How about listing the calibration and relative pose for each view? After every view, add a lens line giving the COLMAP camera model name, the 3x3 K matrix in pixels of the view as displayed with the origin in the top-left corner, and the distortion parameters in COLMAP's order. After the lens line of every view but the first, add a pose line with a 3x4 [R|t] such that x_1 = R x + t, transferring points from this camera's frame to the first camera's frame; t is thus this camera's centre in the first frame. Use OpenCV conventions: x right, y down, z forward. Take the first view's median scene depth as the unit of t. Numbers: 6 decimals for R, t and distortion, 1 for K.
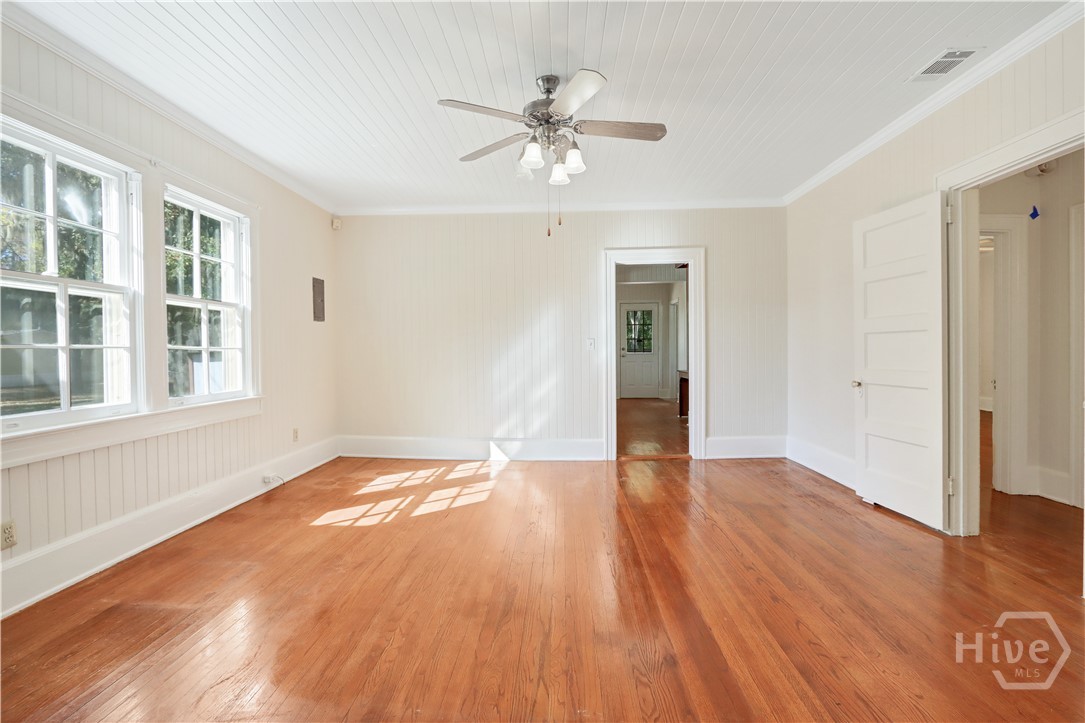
lens RADIAL K [[525.8, 0, 538.7], [0, 525.8, 341.8], [0, 0, 1]] dist [-0.015130, 0.000583]
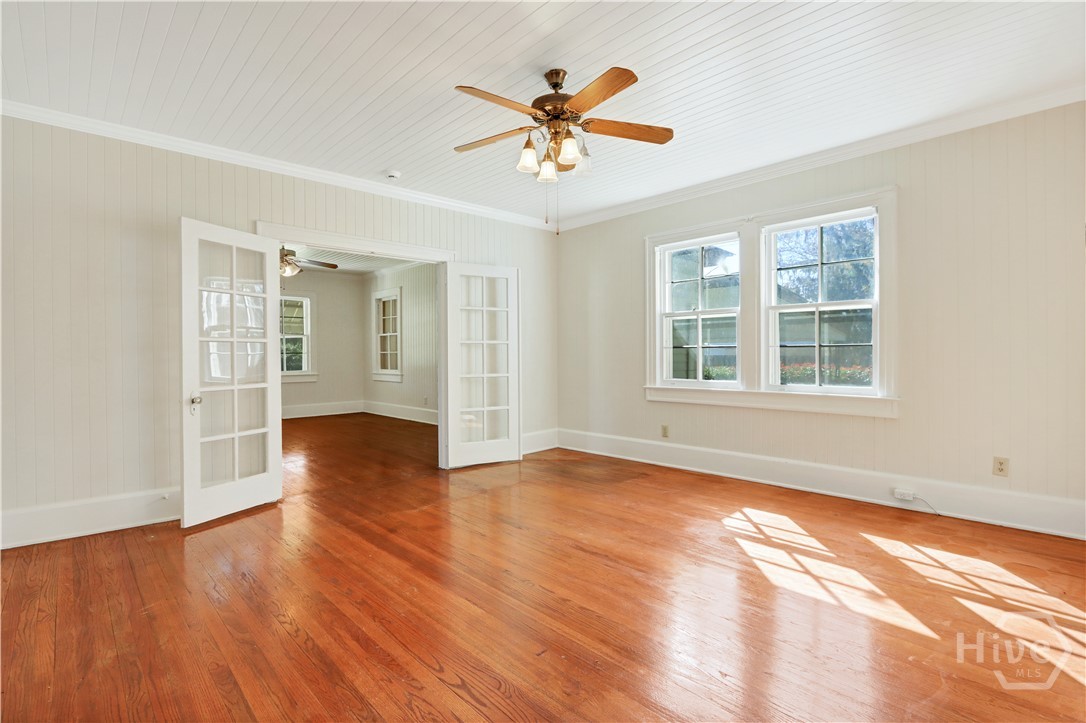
lens RADIAL K [[524.6, 0, 540.4], [0, 524.6, 345.9], [0, 0, 1]] dist [-0.041897, 0.000147]
pose [[-0.703437, 0.005678, -0.710735, 0.721464], [0.022682, 0.999638, -0.014463, 0.015861], [0.710395, -0.026294, -0.703311, 1.641759]]
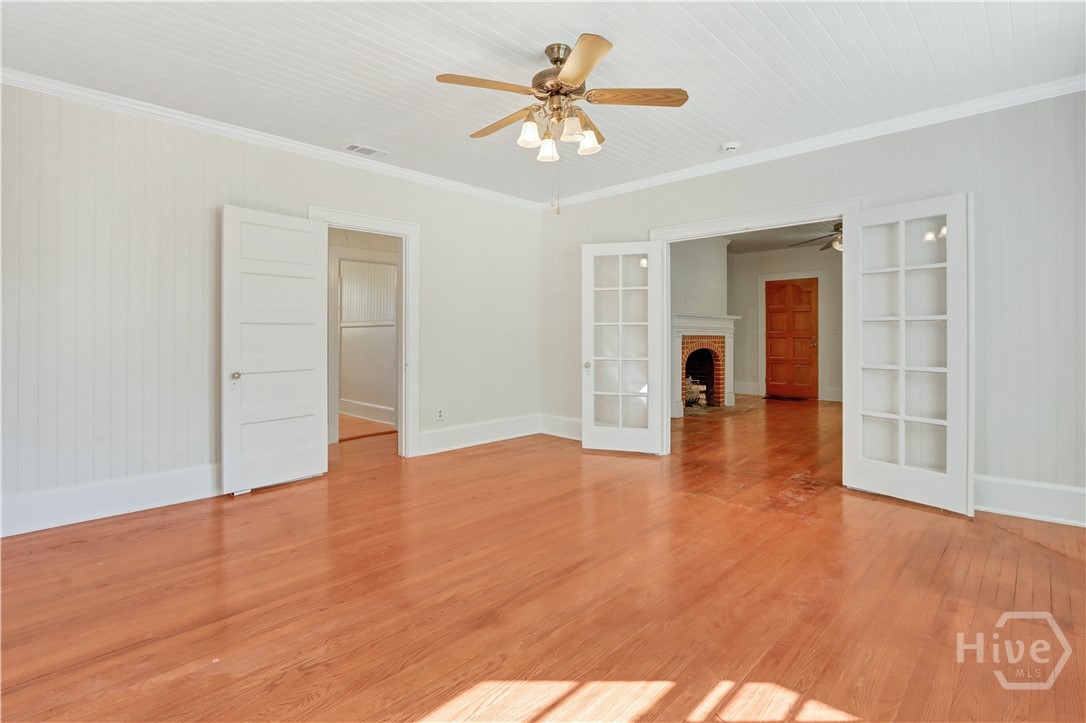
lens RADIAL K [[516.2, 0, 522.4], [0, 516.2, 327.1], [0, 0, 1]] dist [-0.024026, -0.000100]
pose [[-0.730187, 0.019909, 0.682957, -0.551849], [0.002115, 0.999636, -0.026880, 0.020353], [-0.683244, -0.018183, -0.729964, 1.698550]]
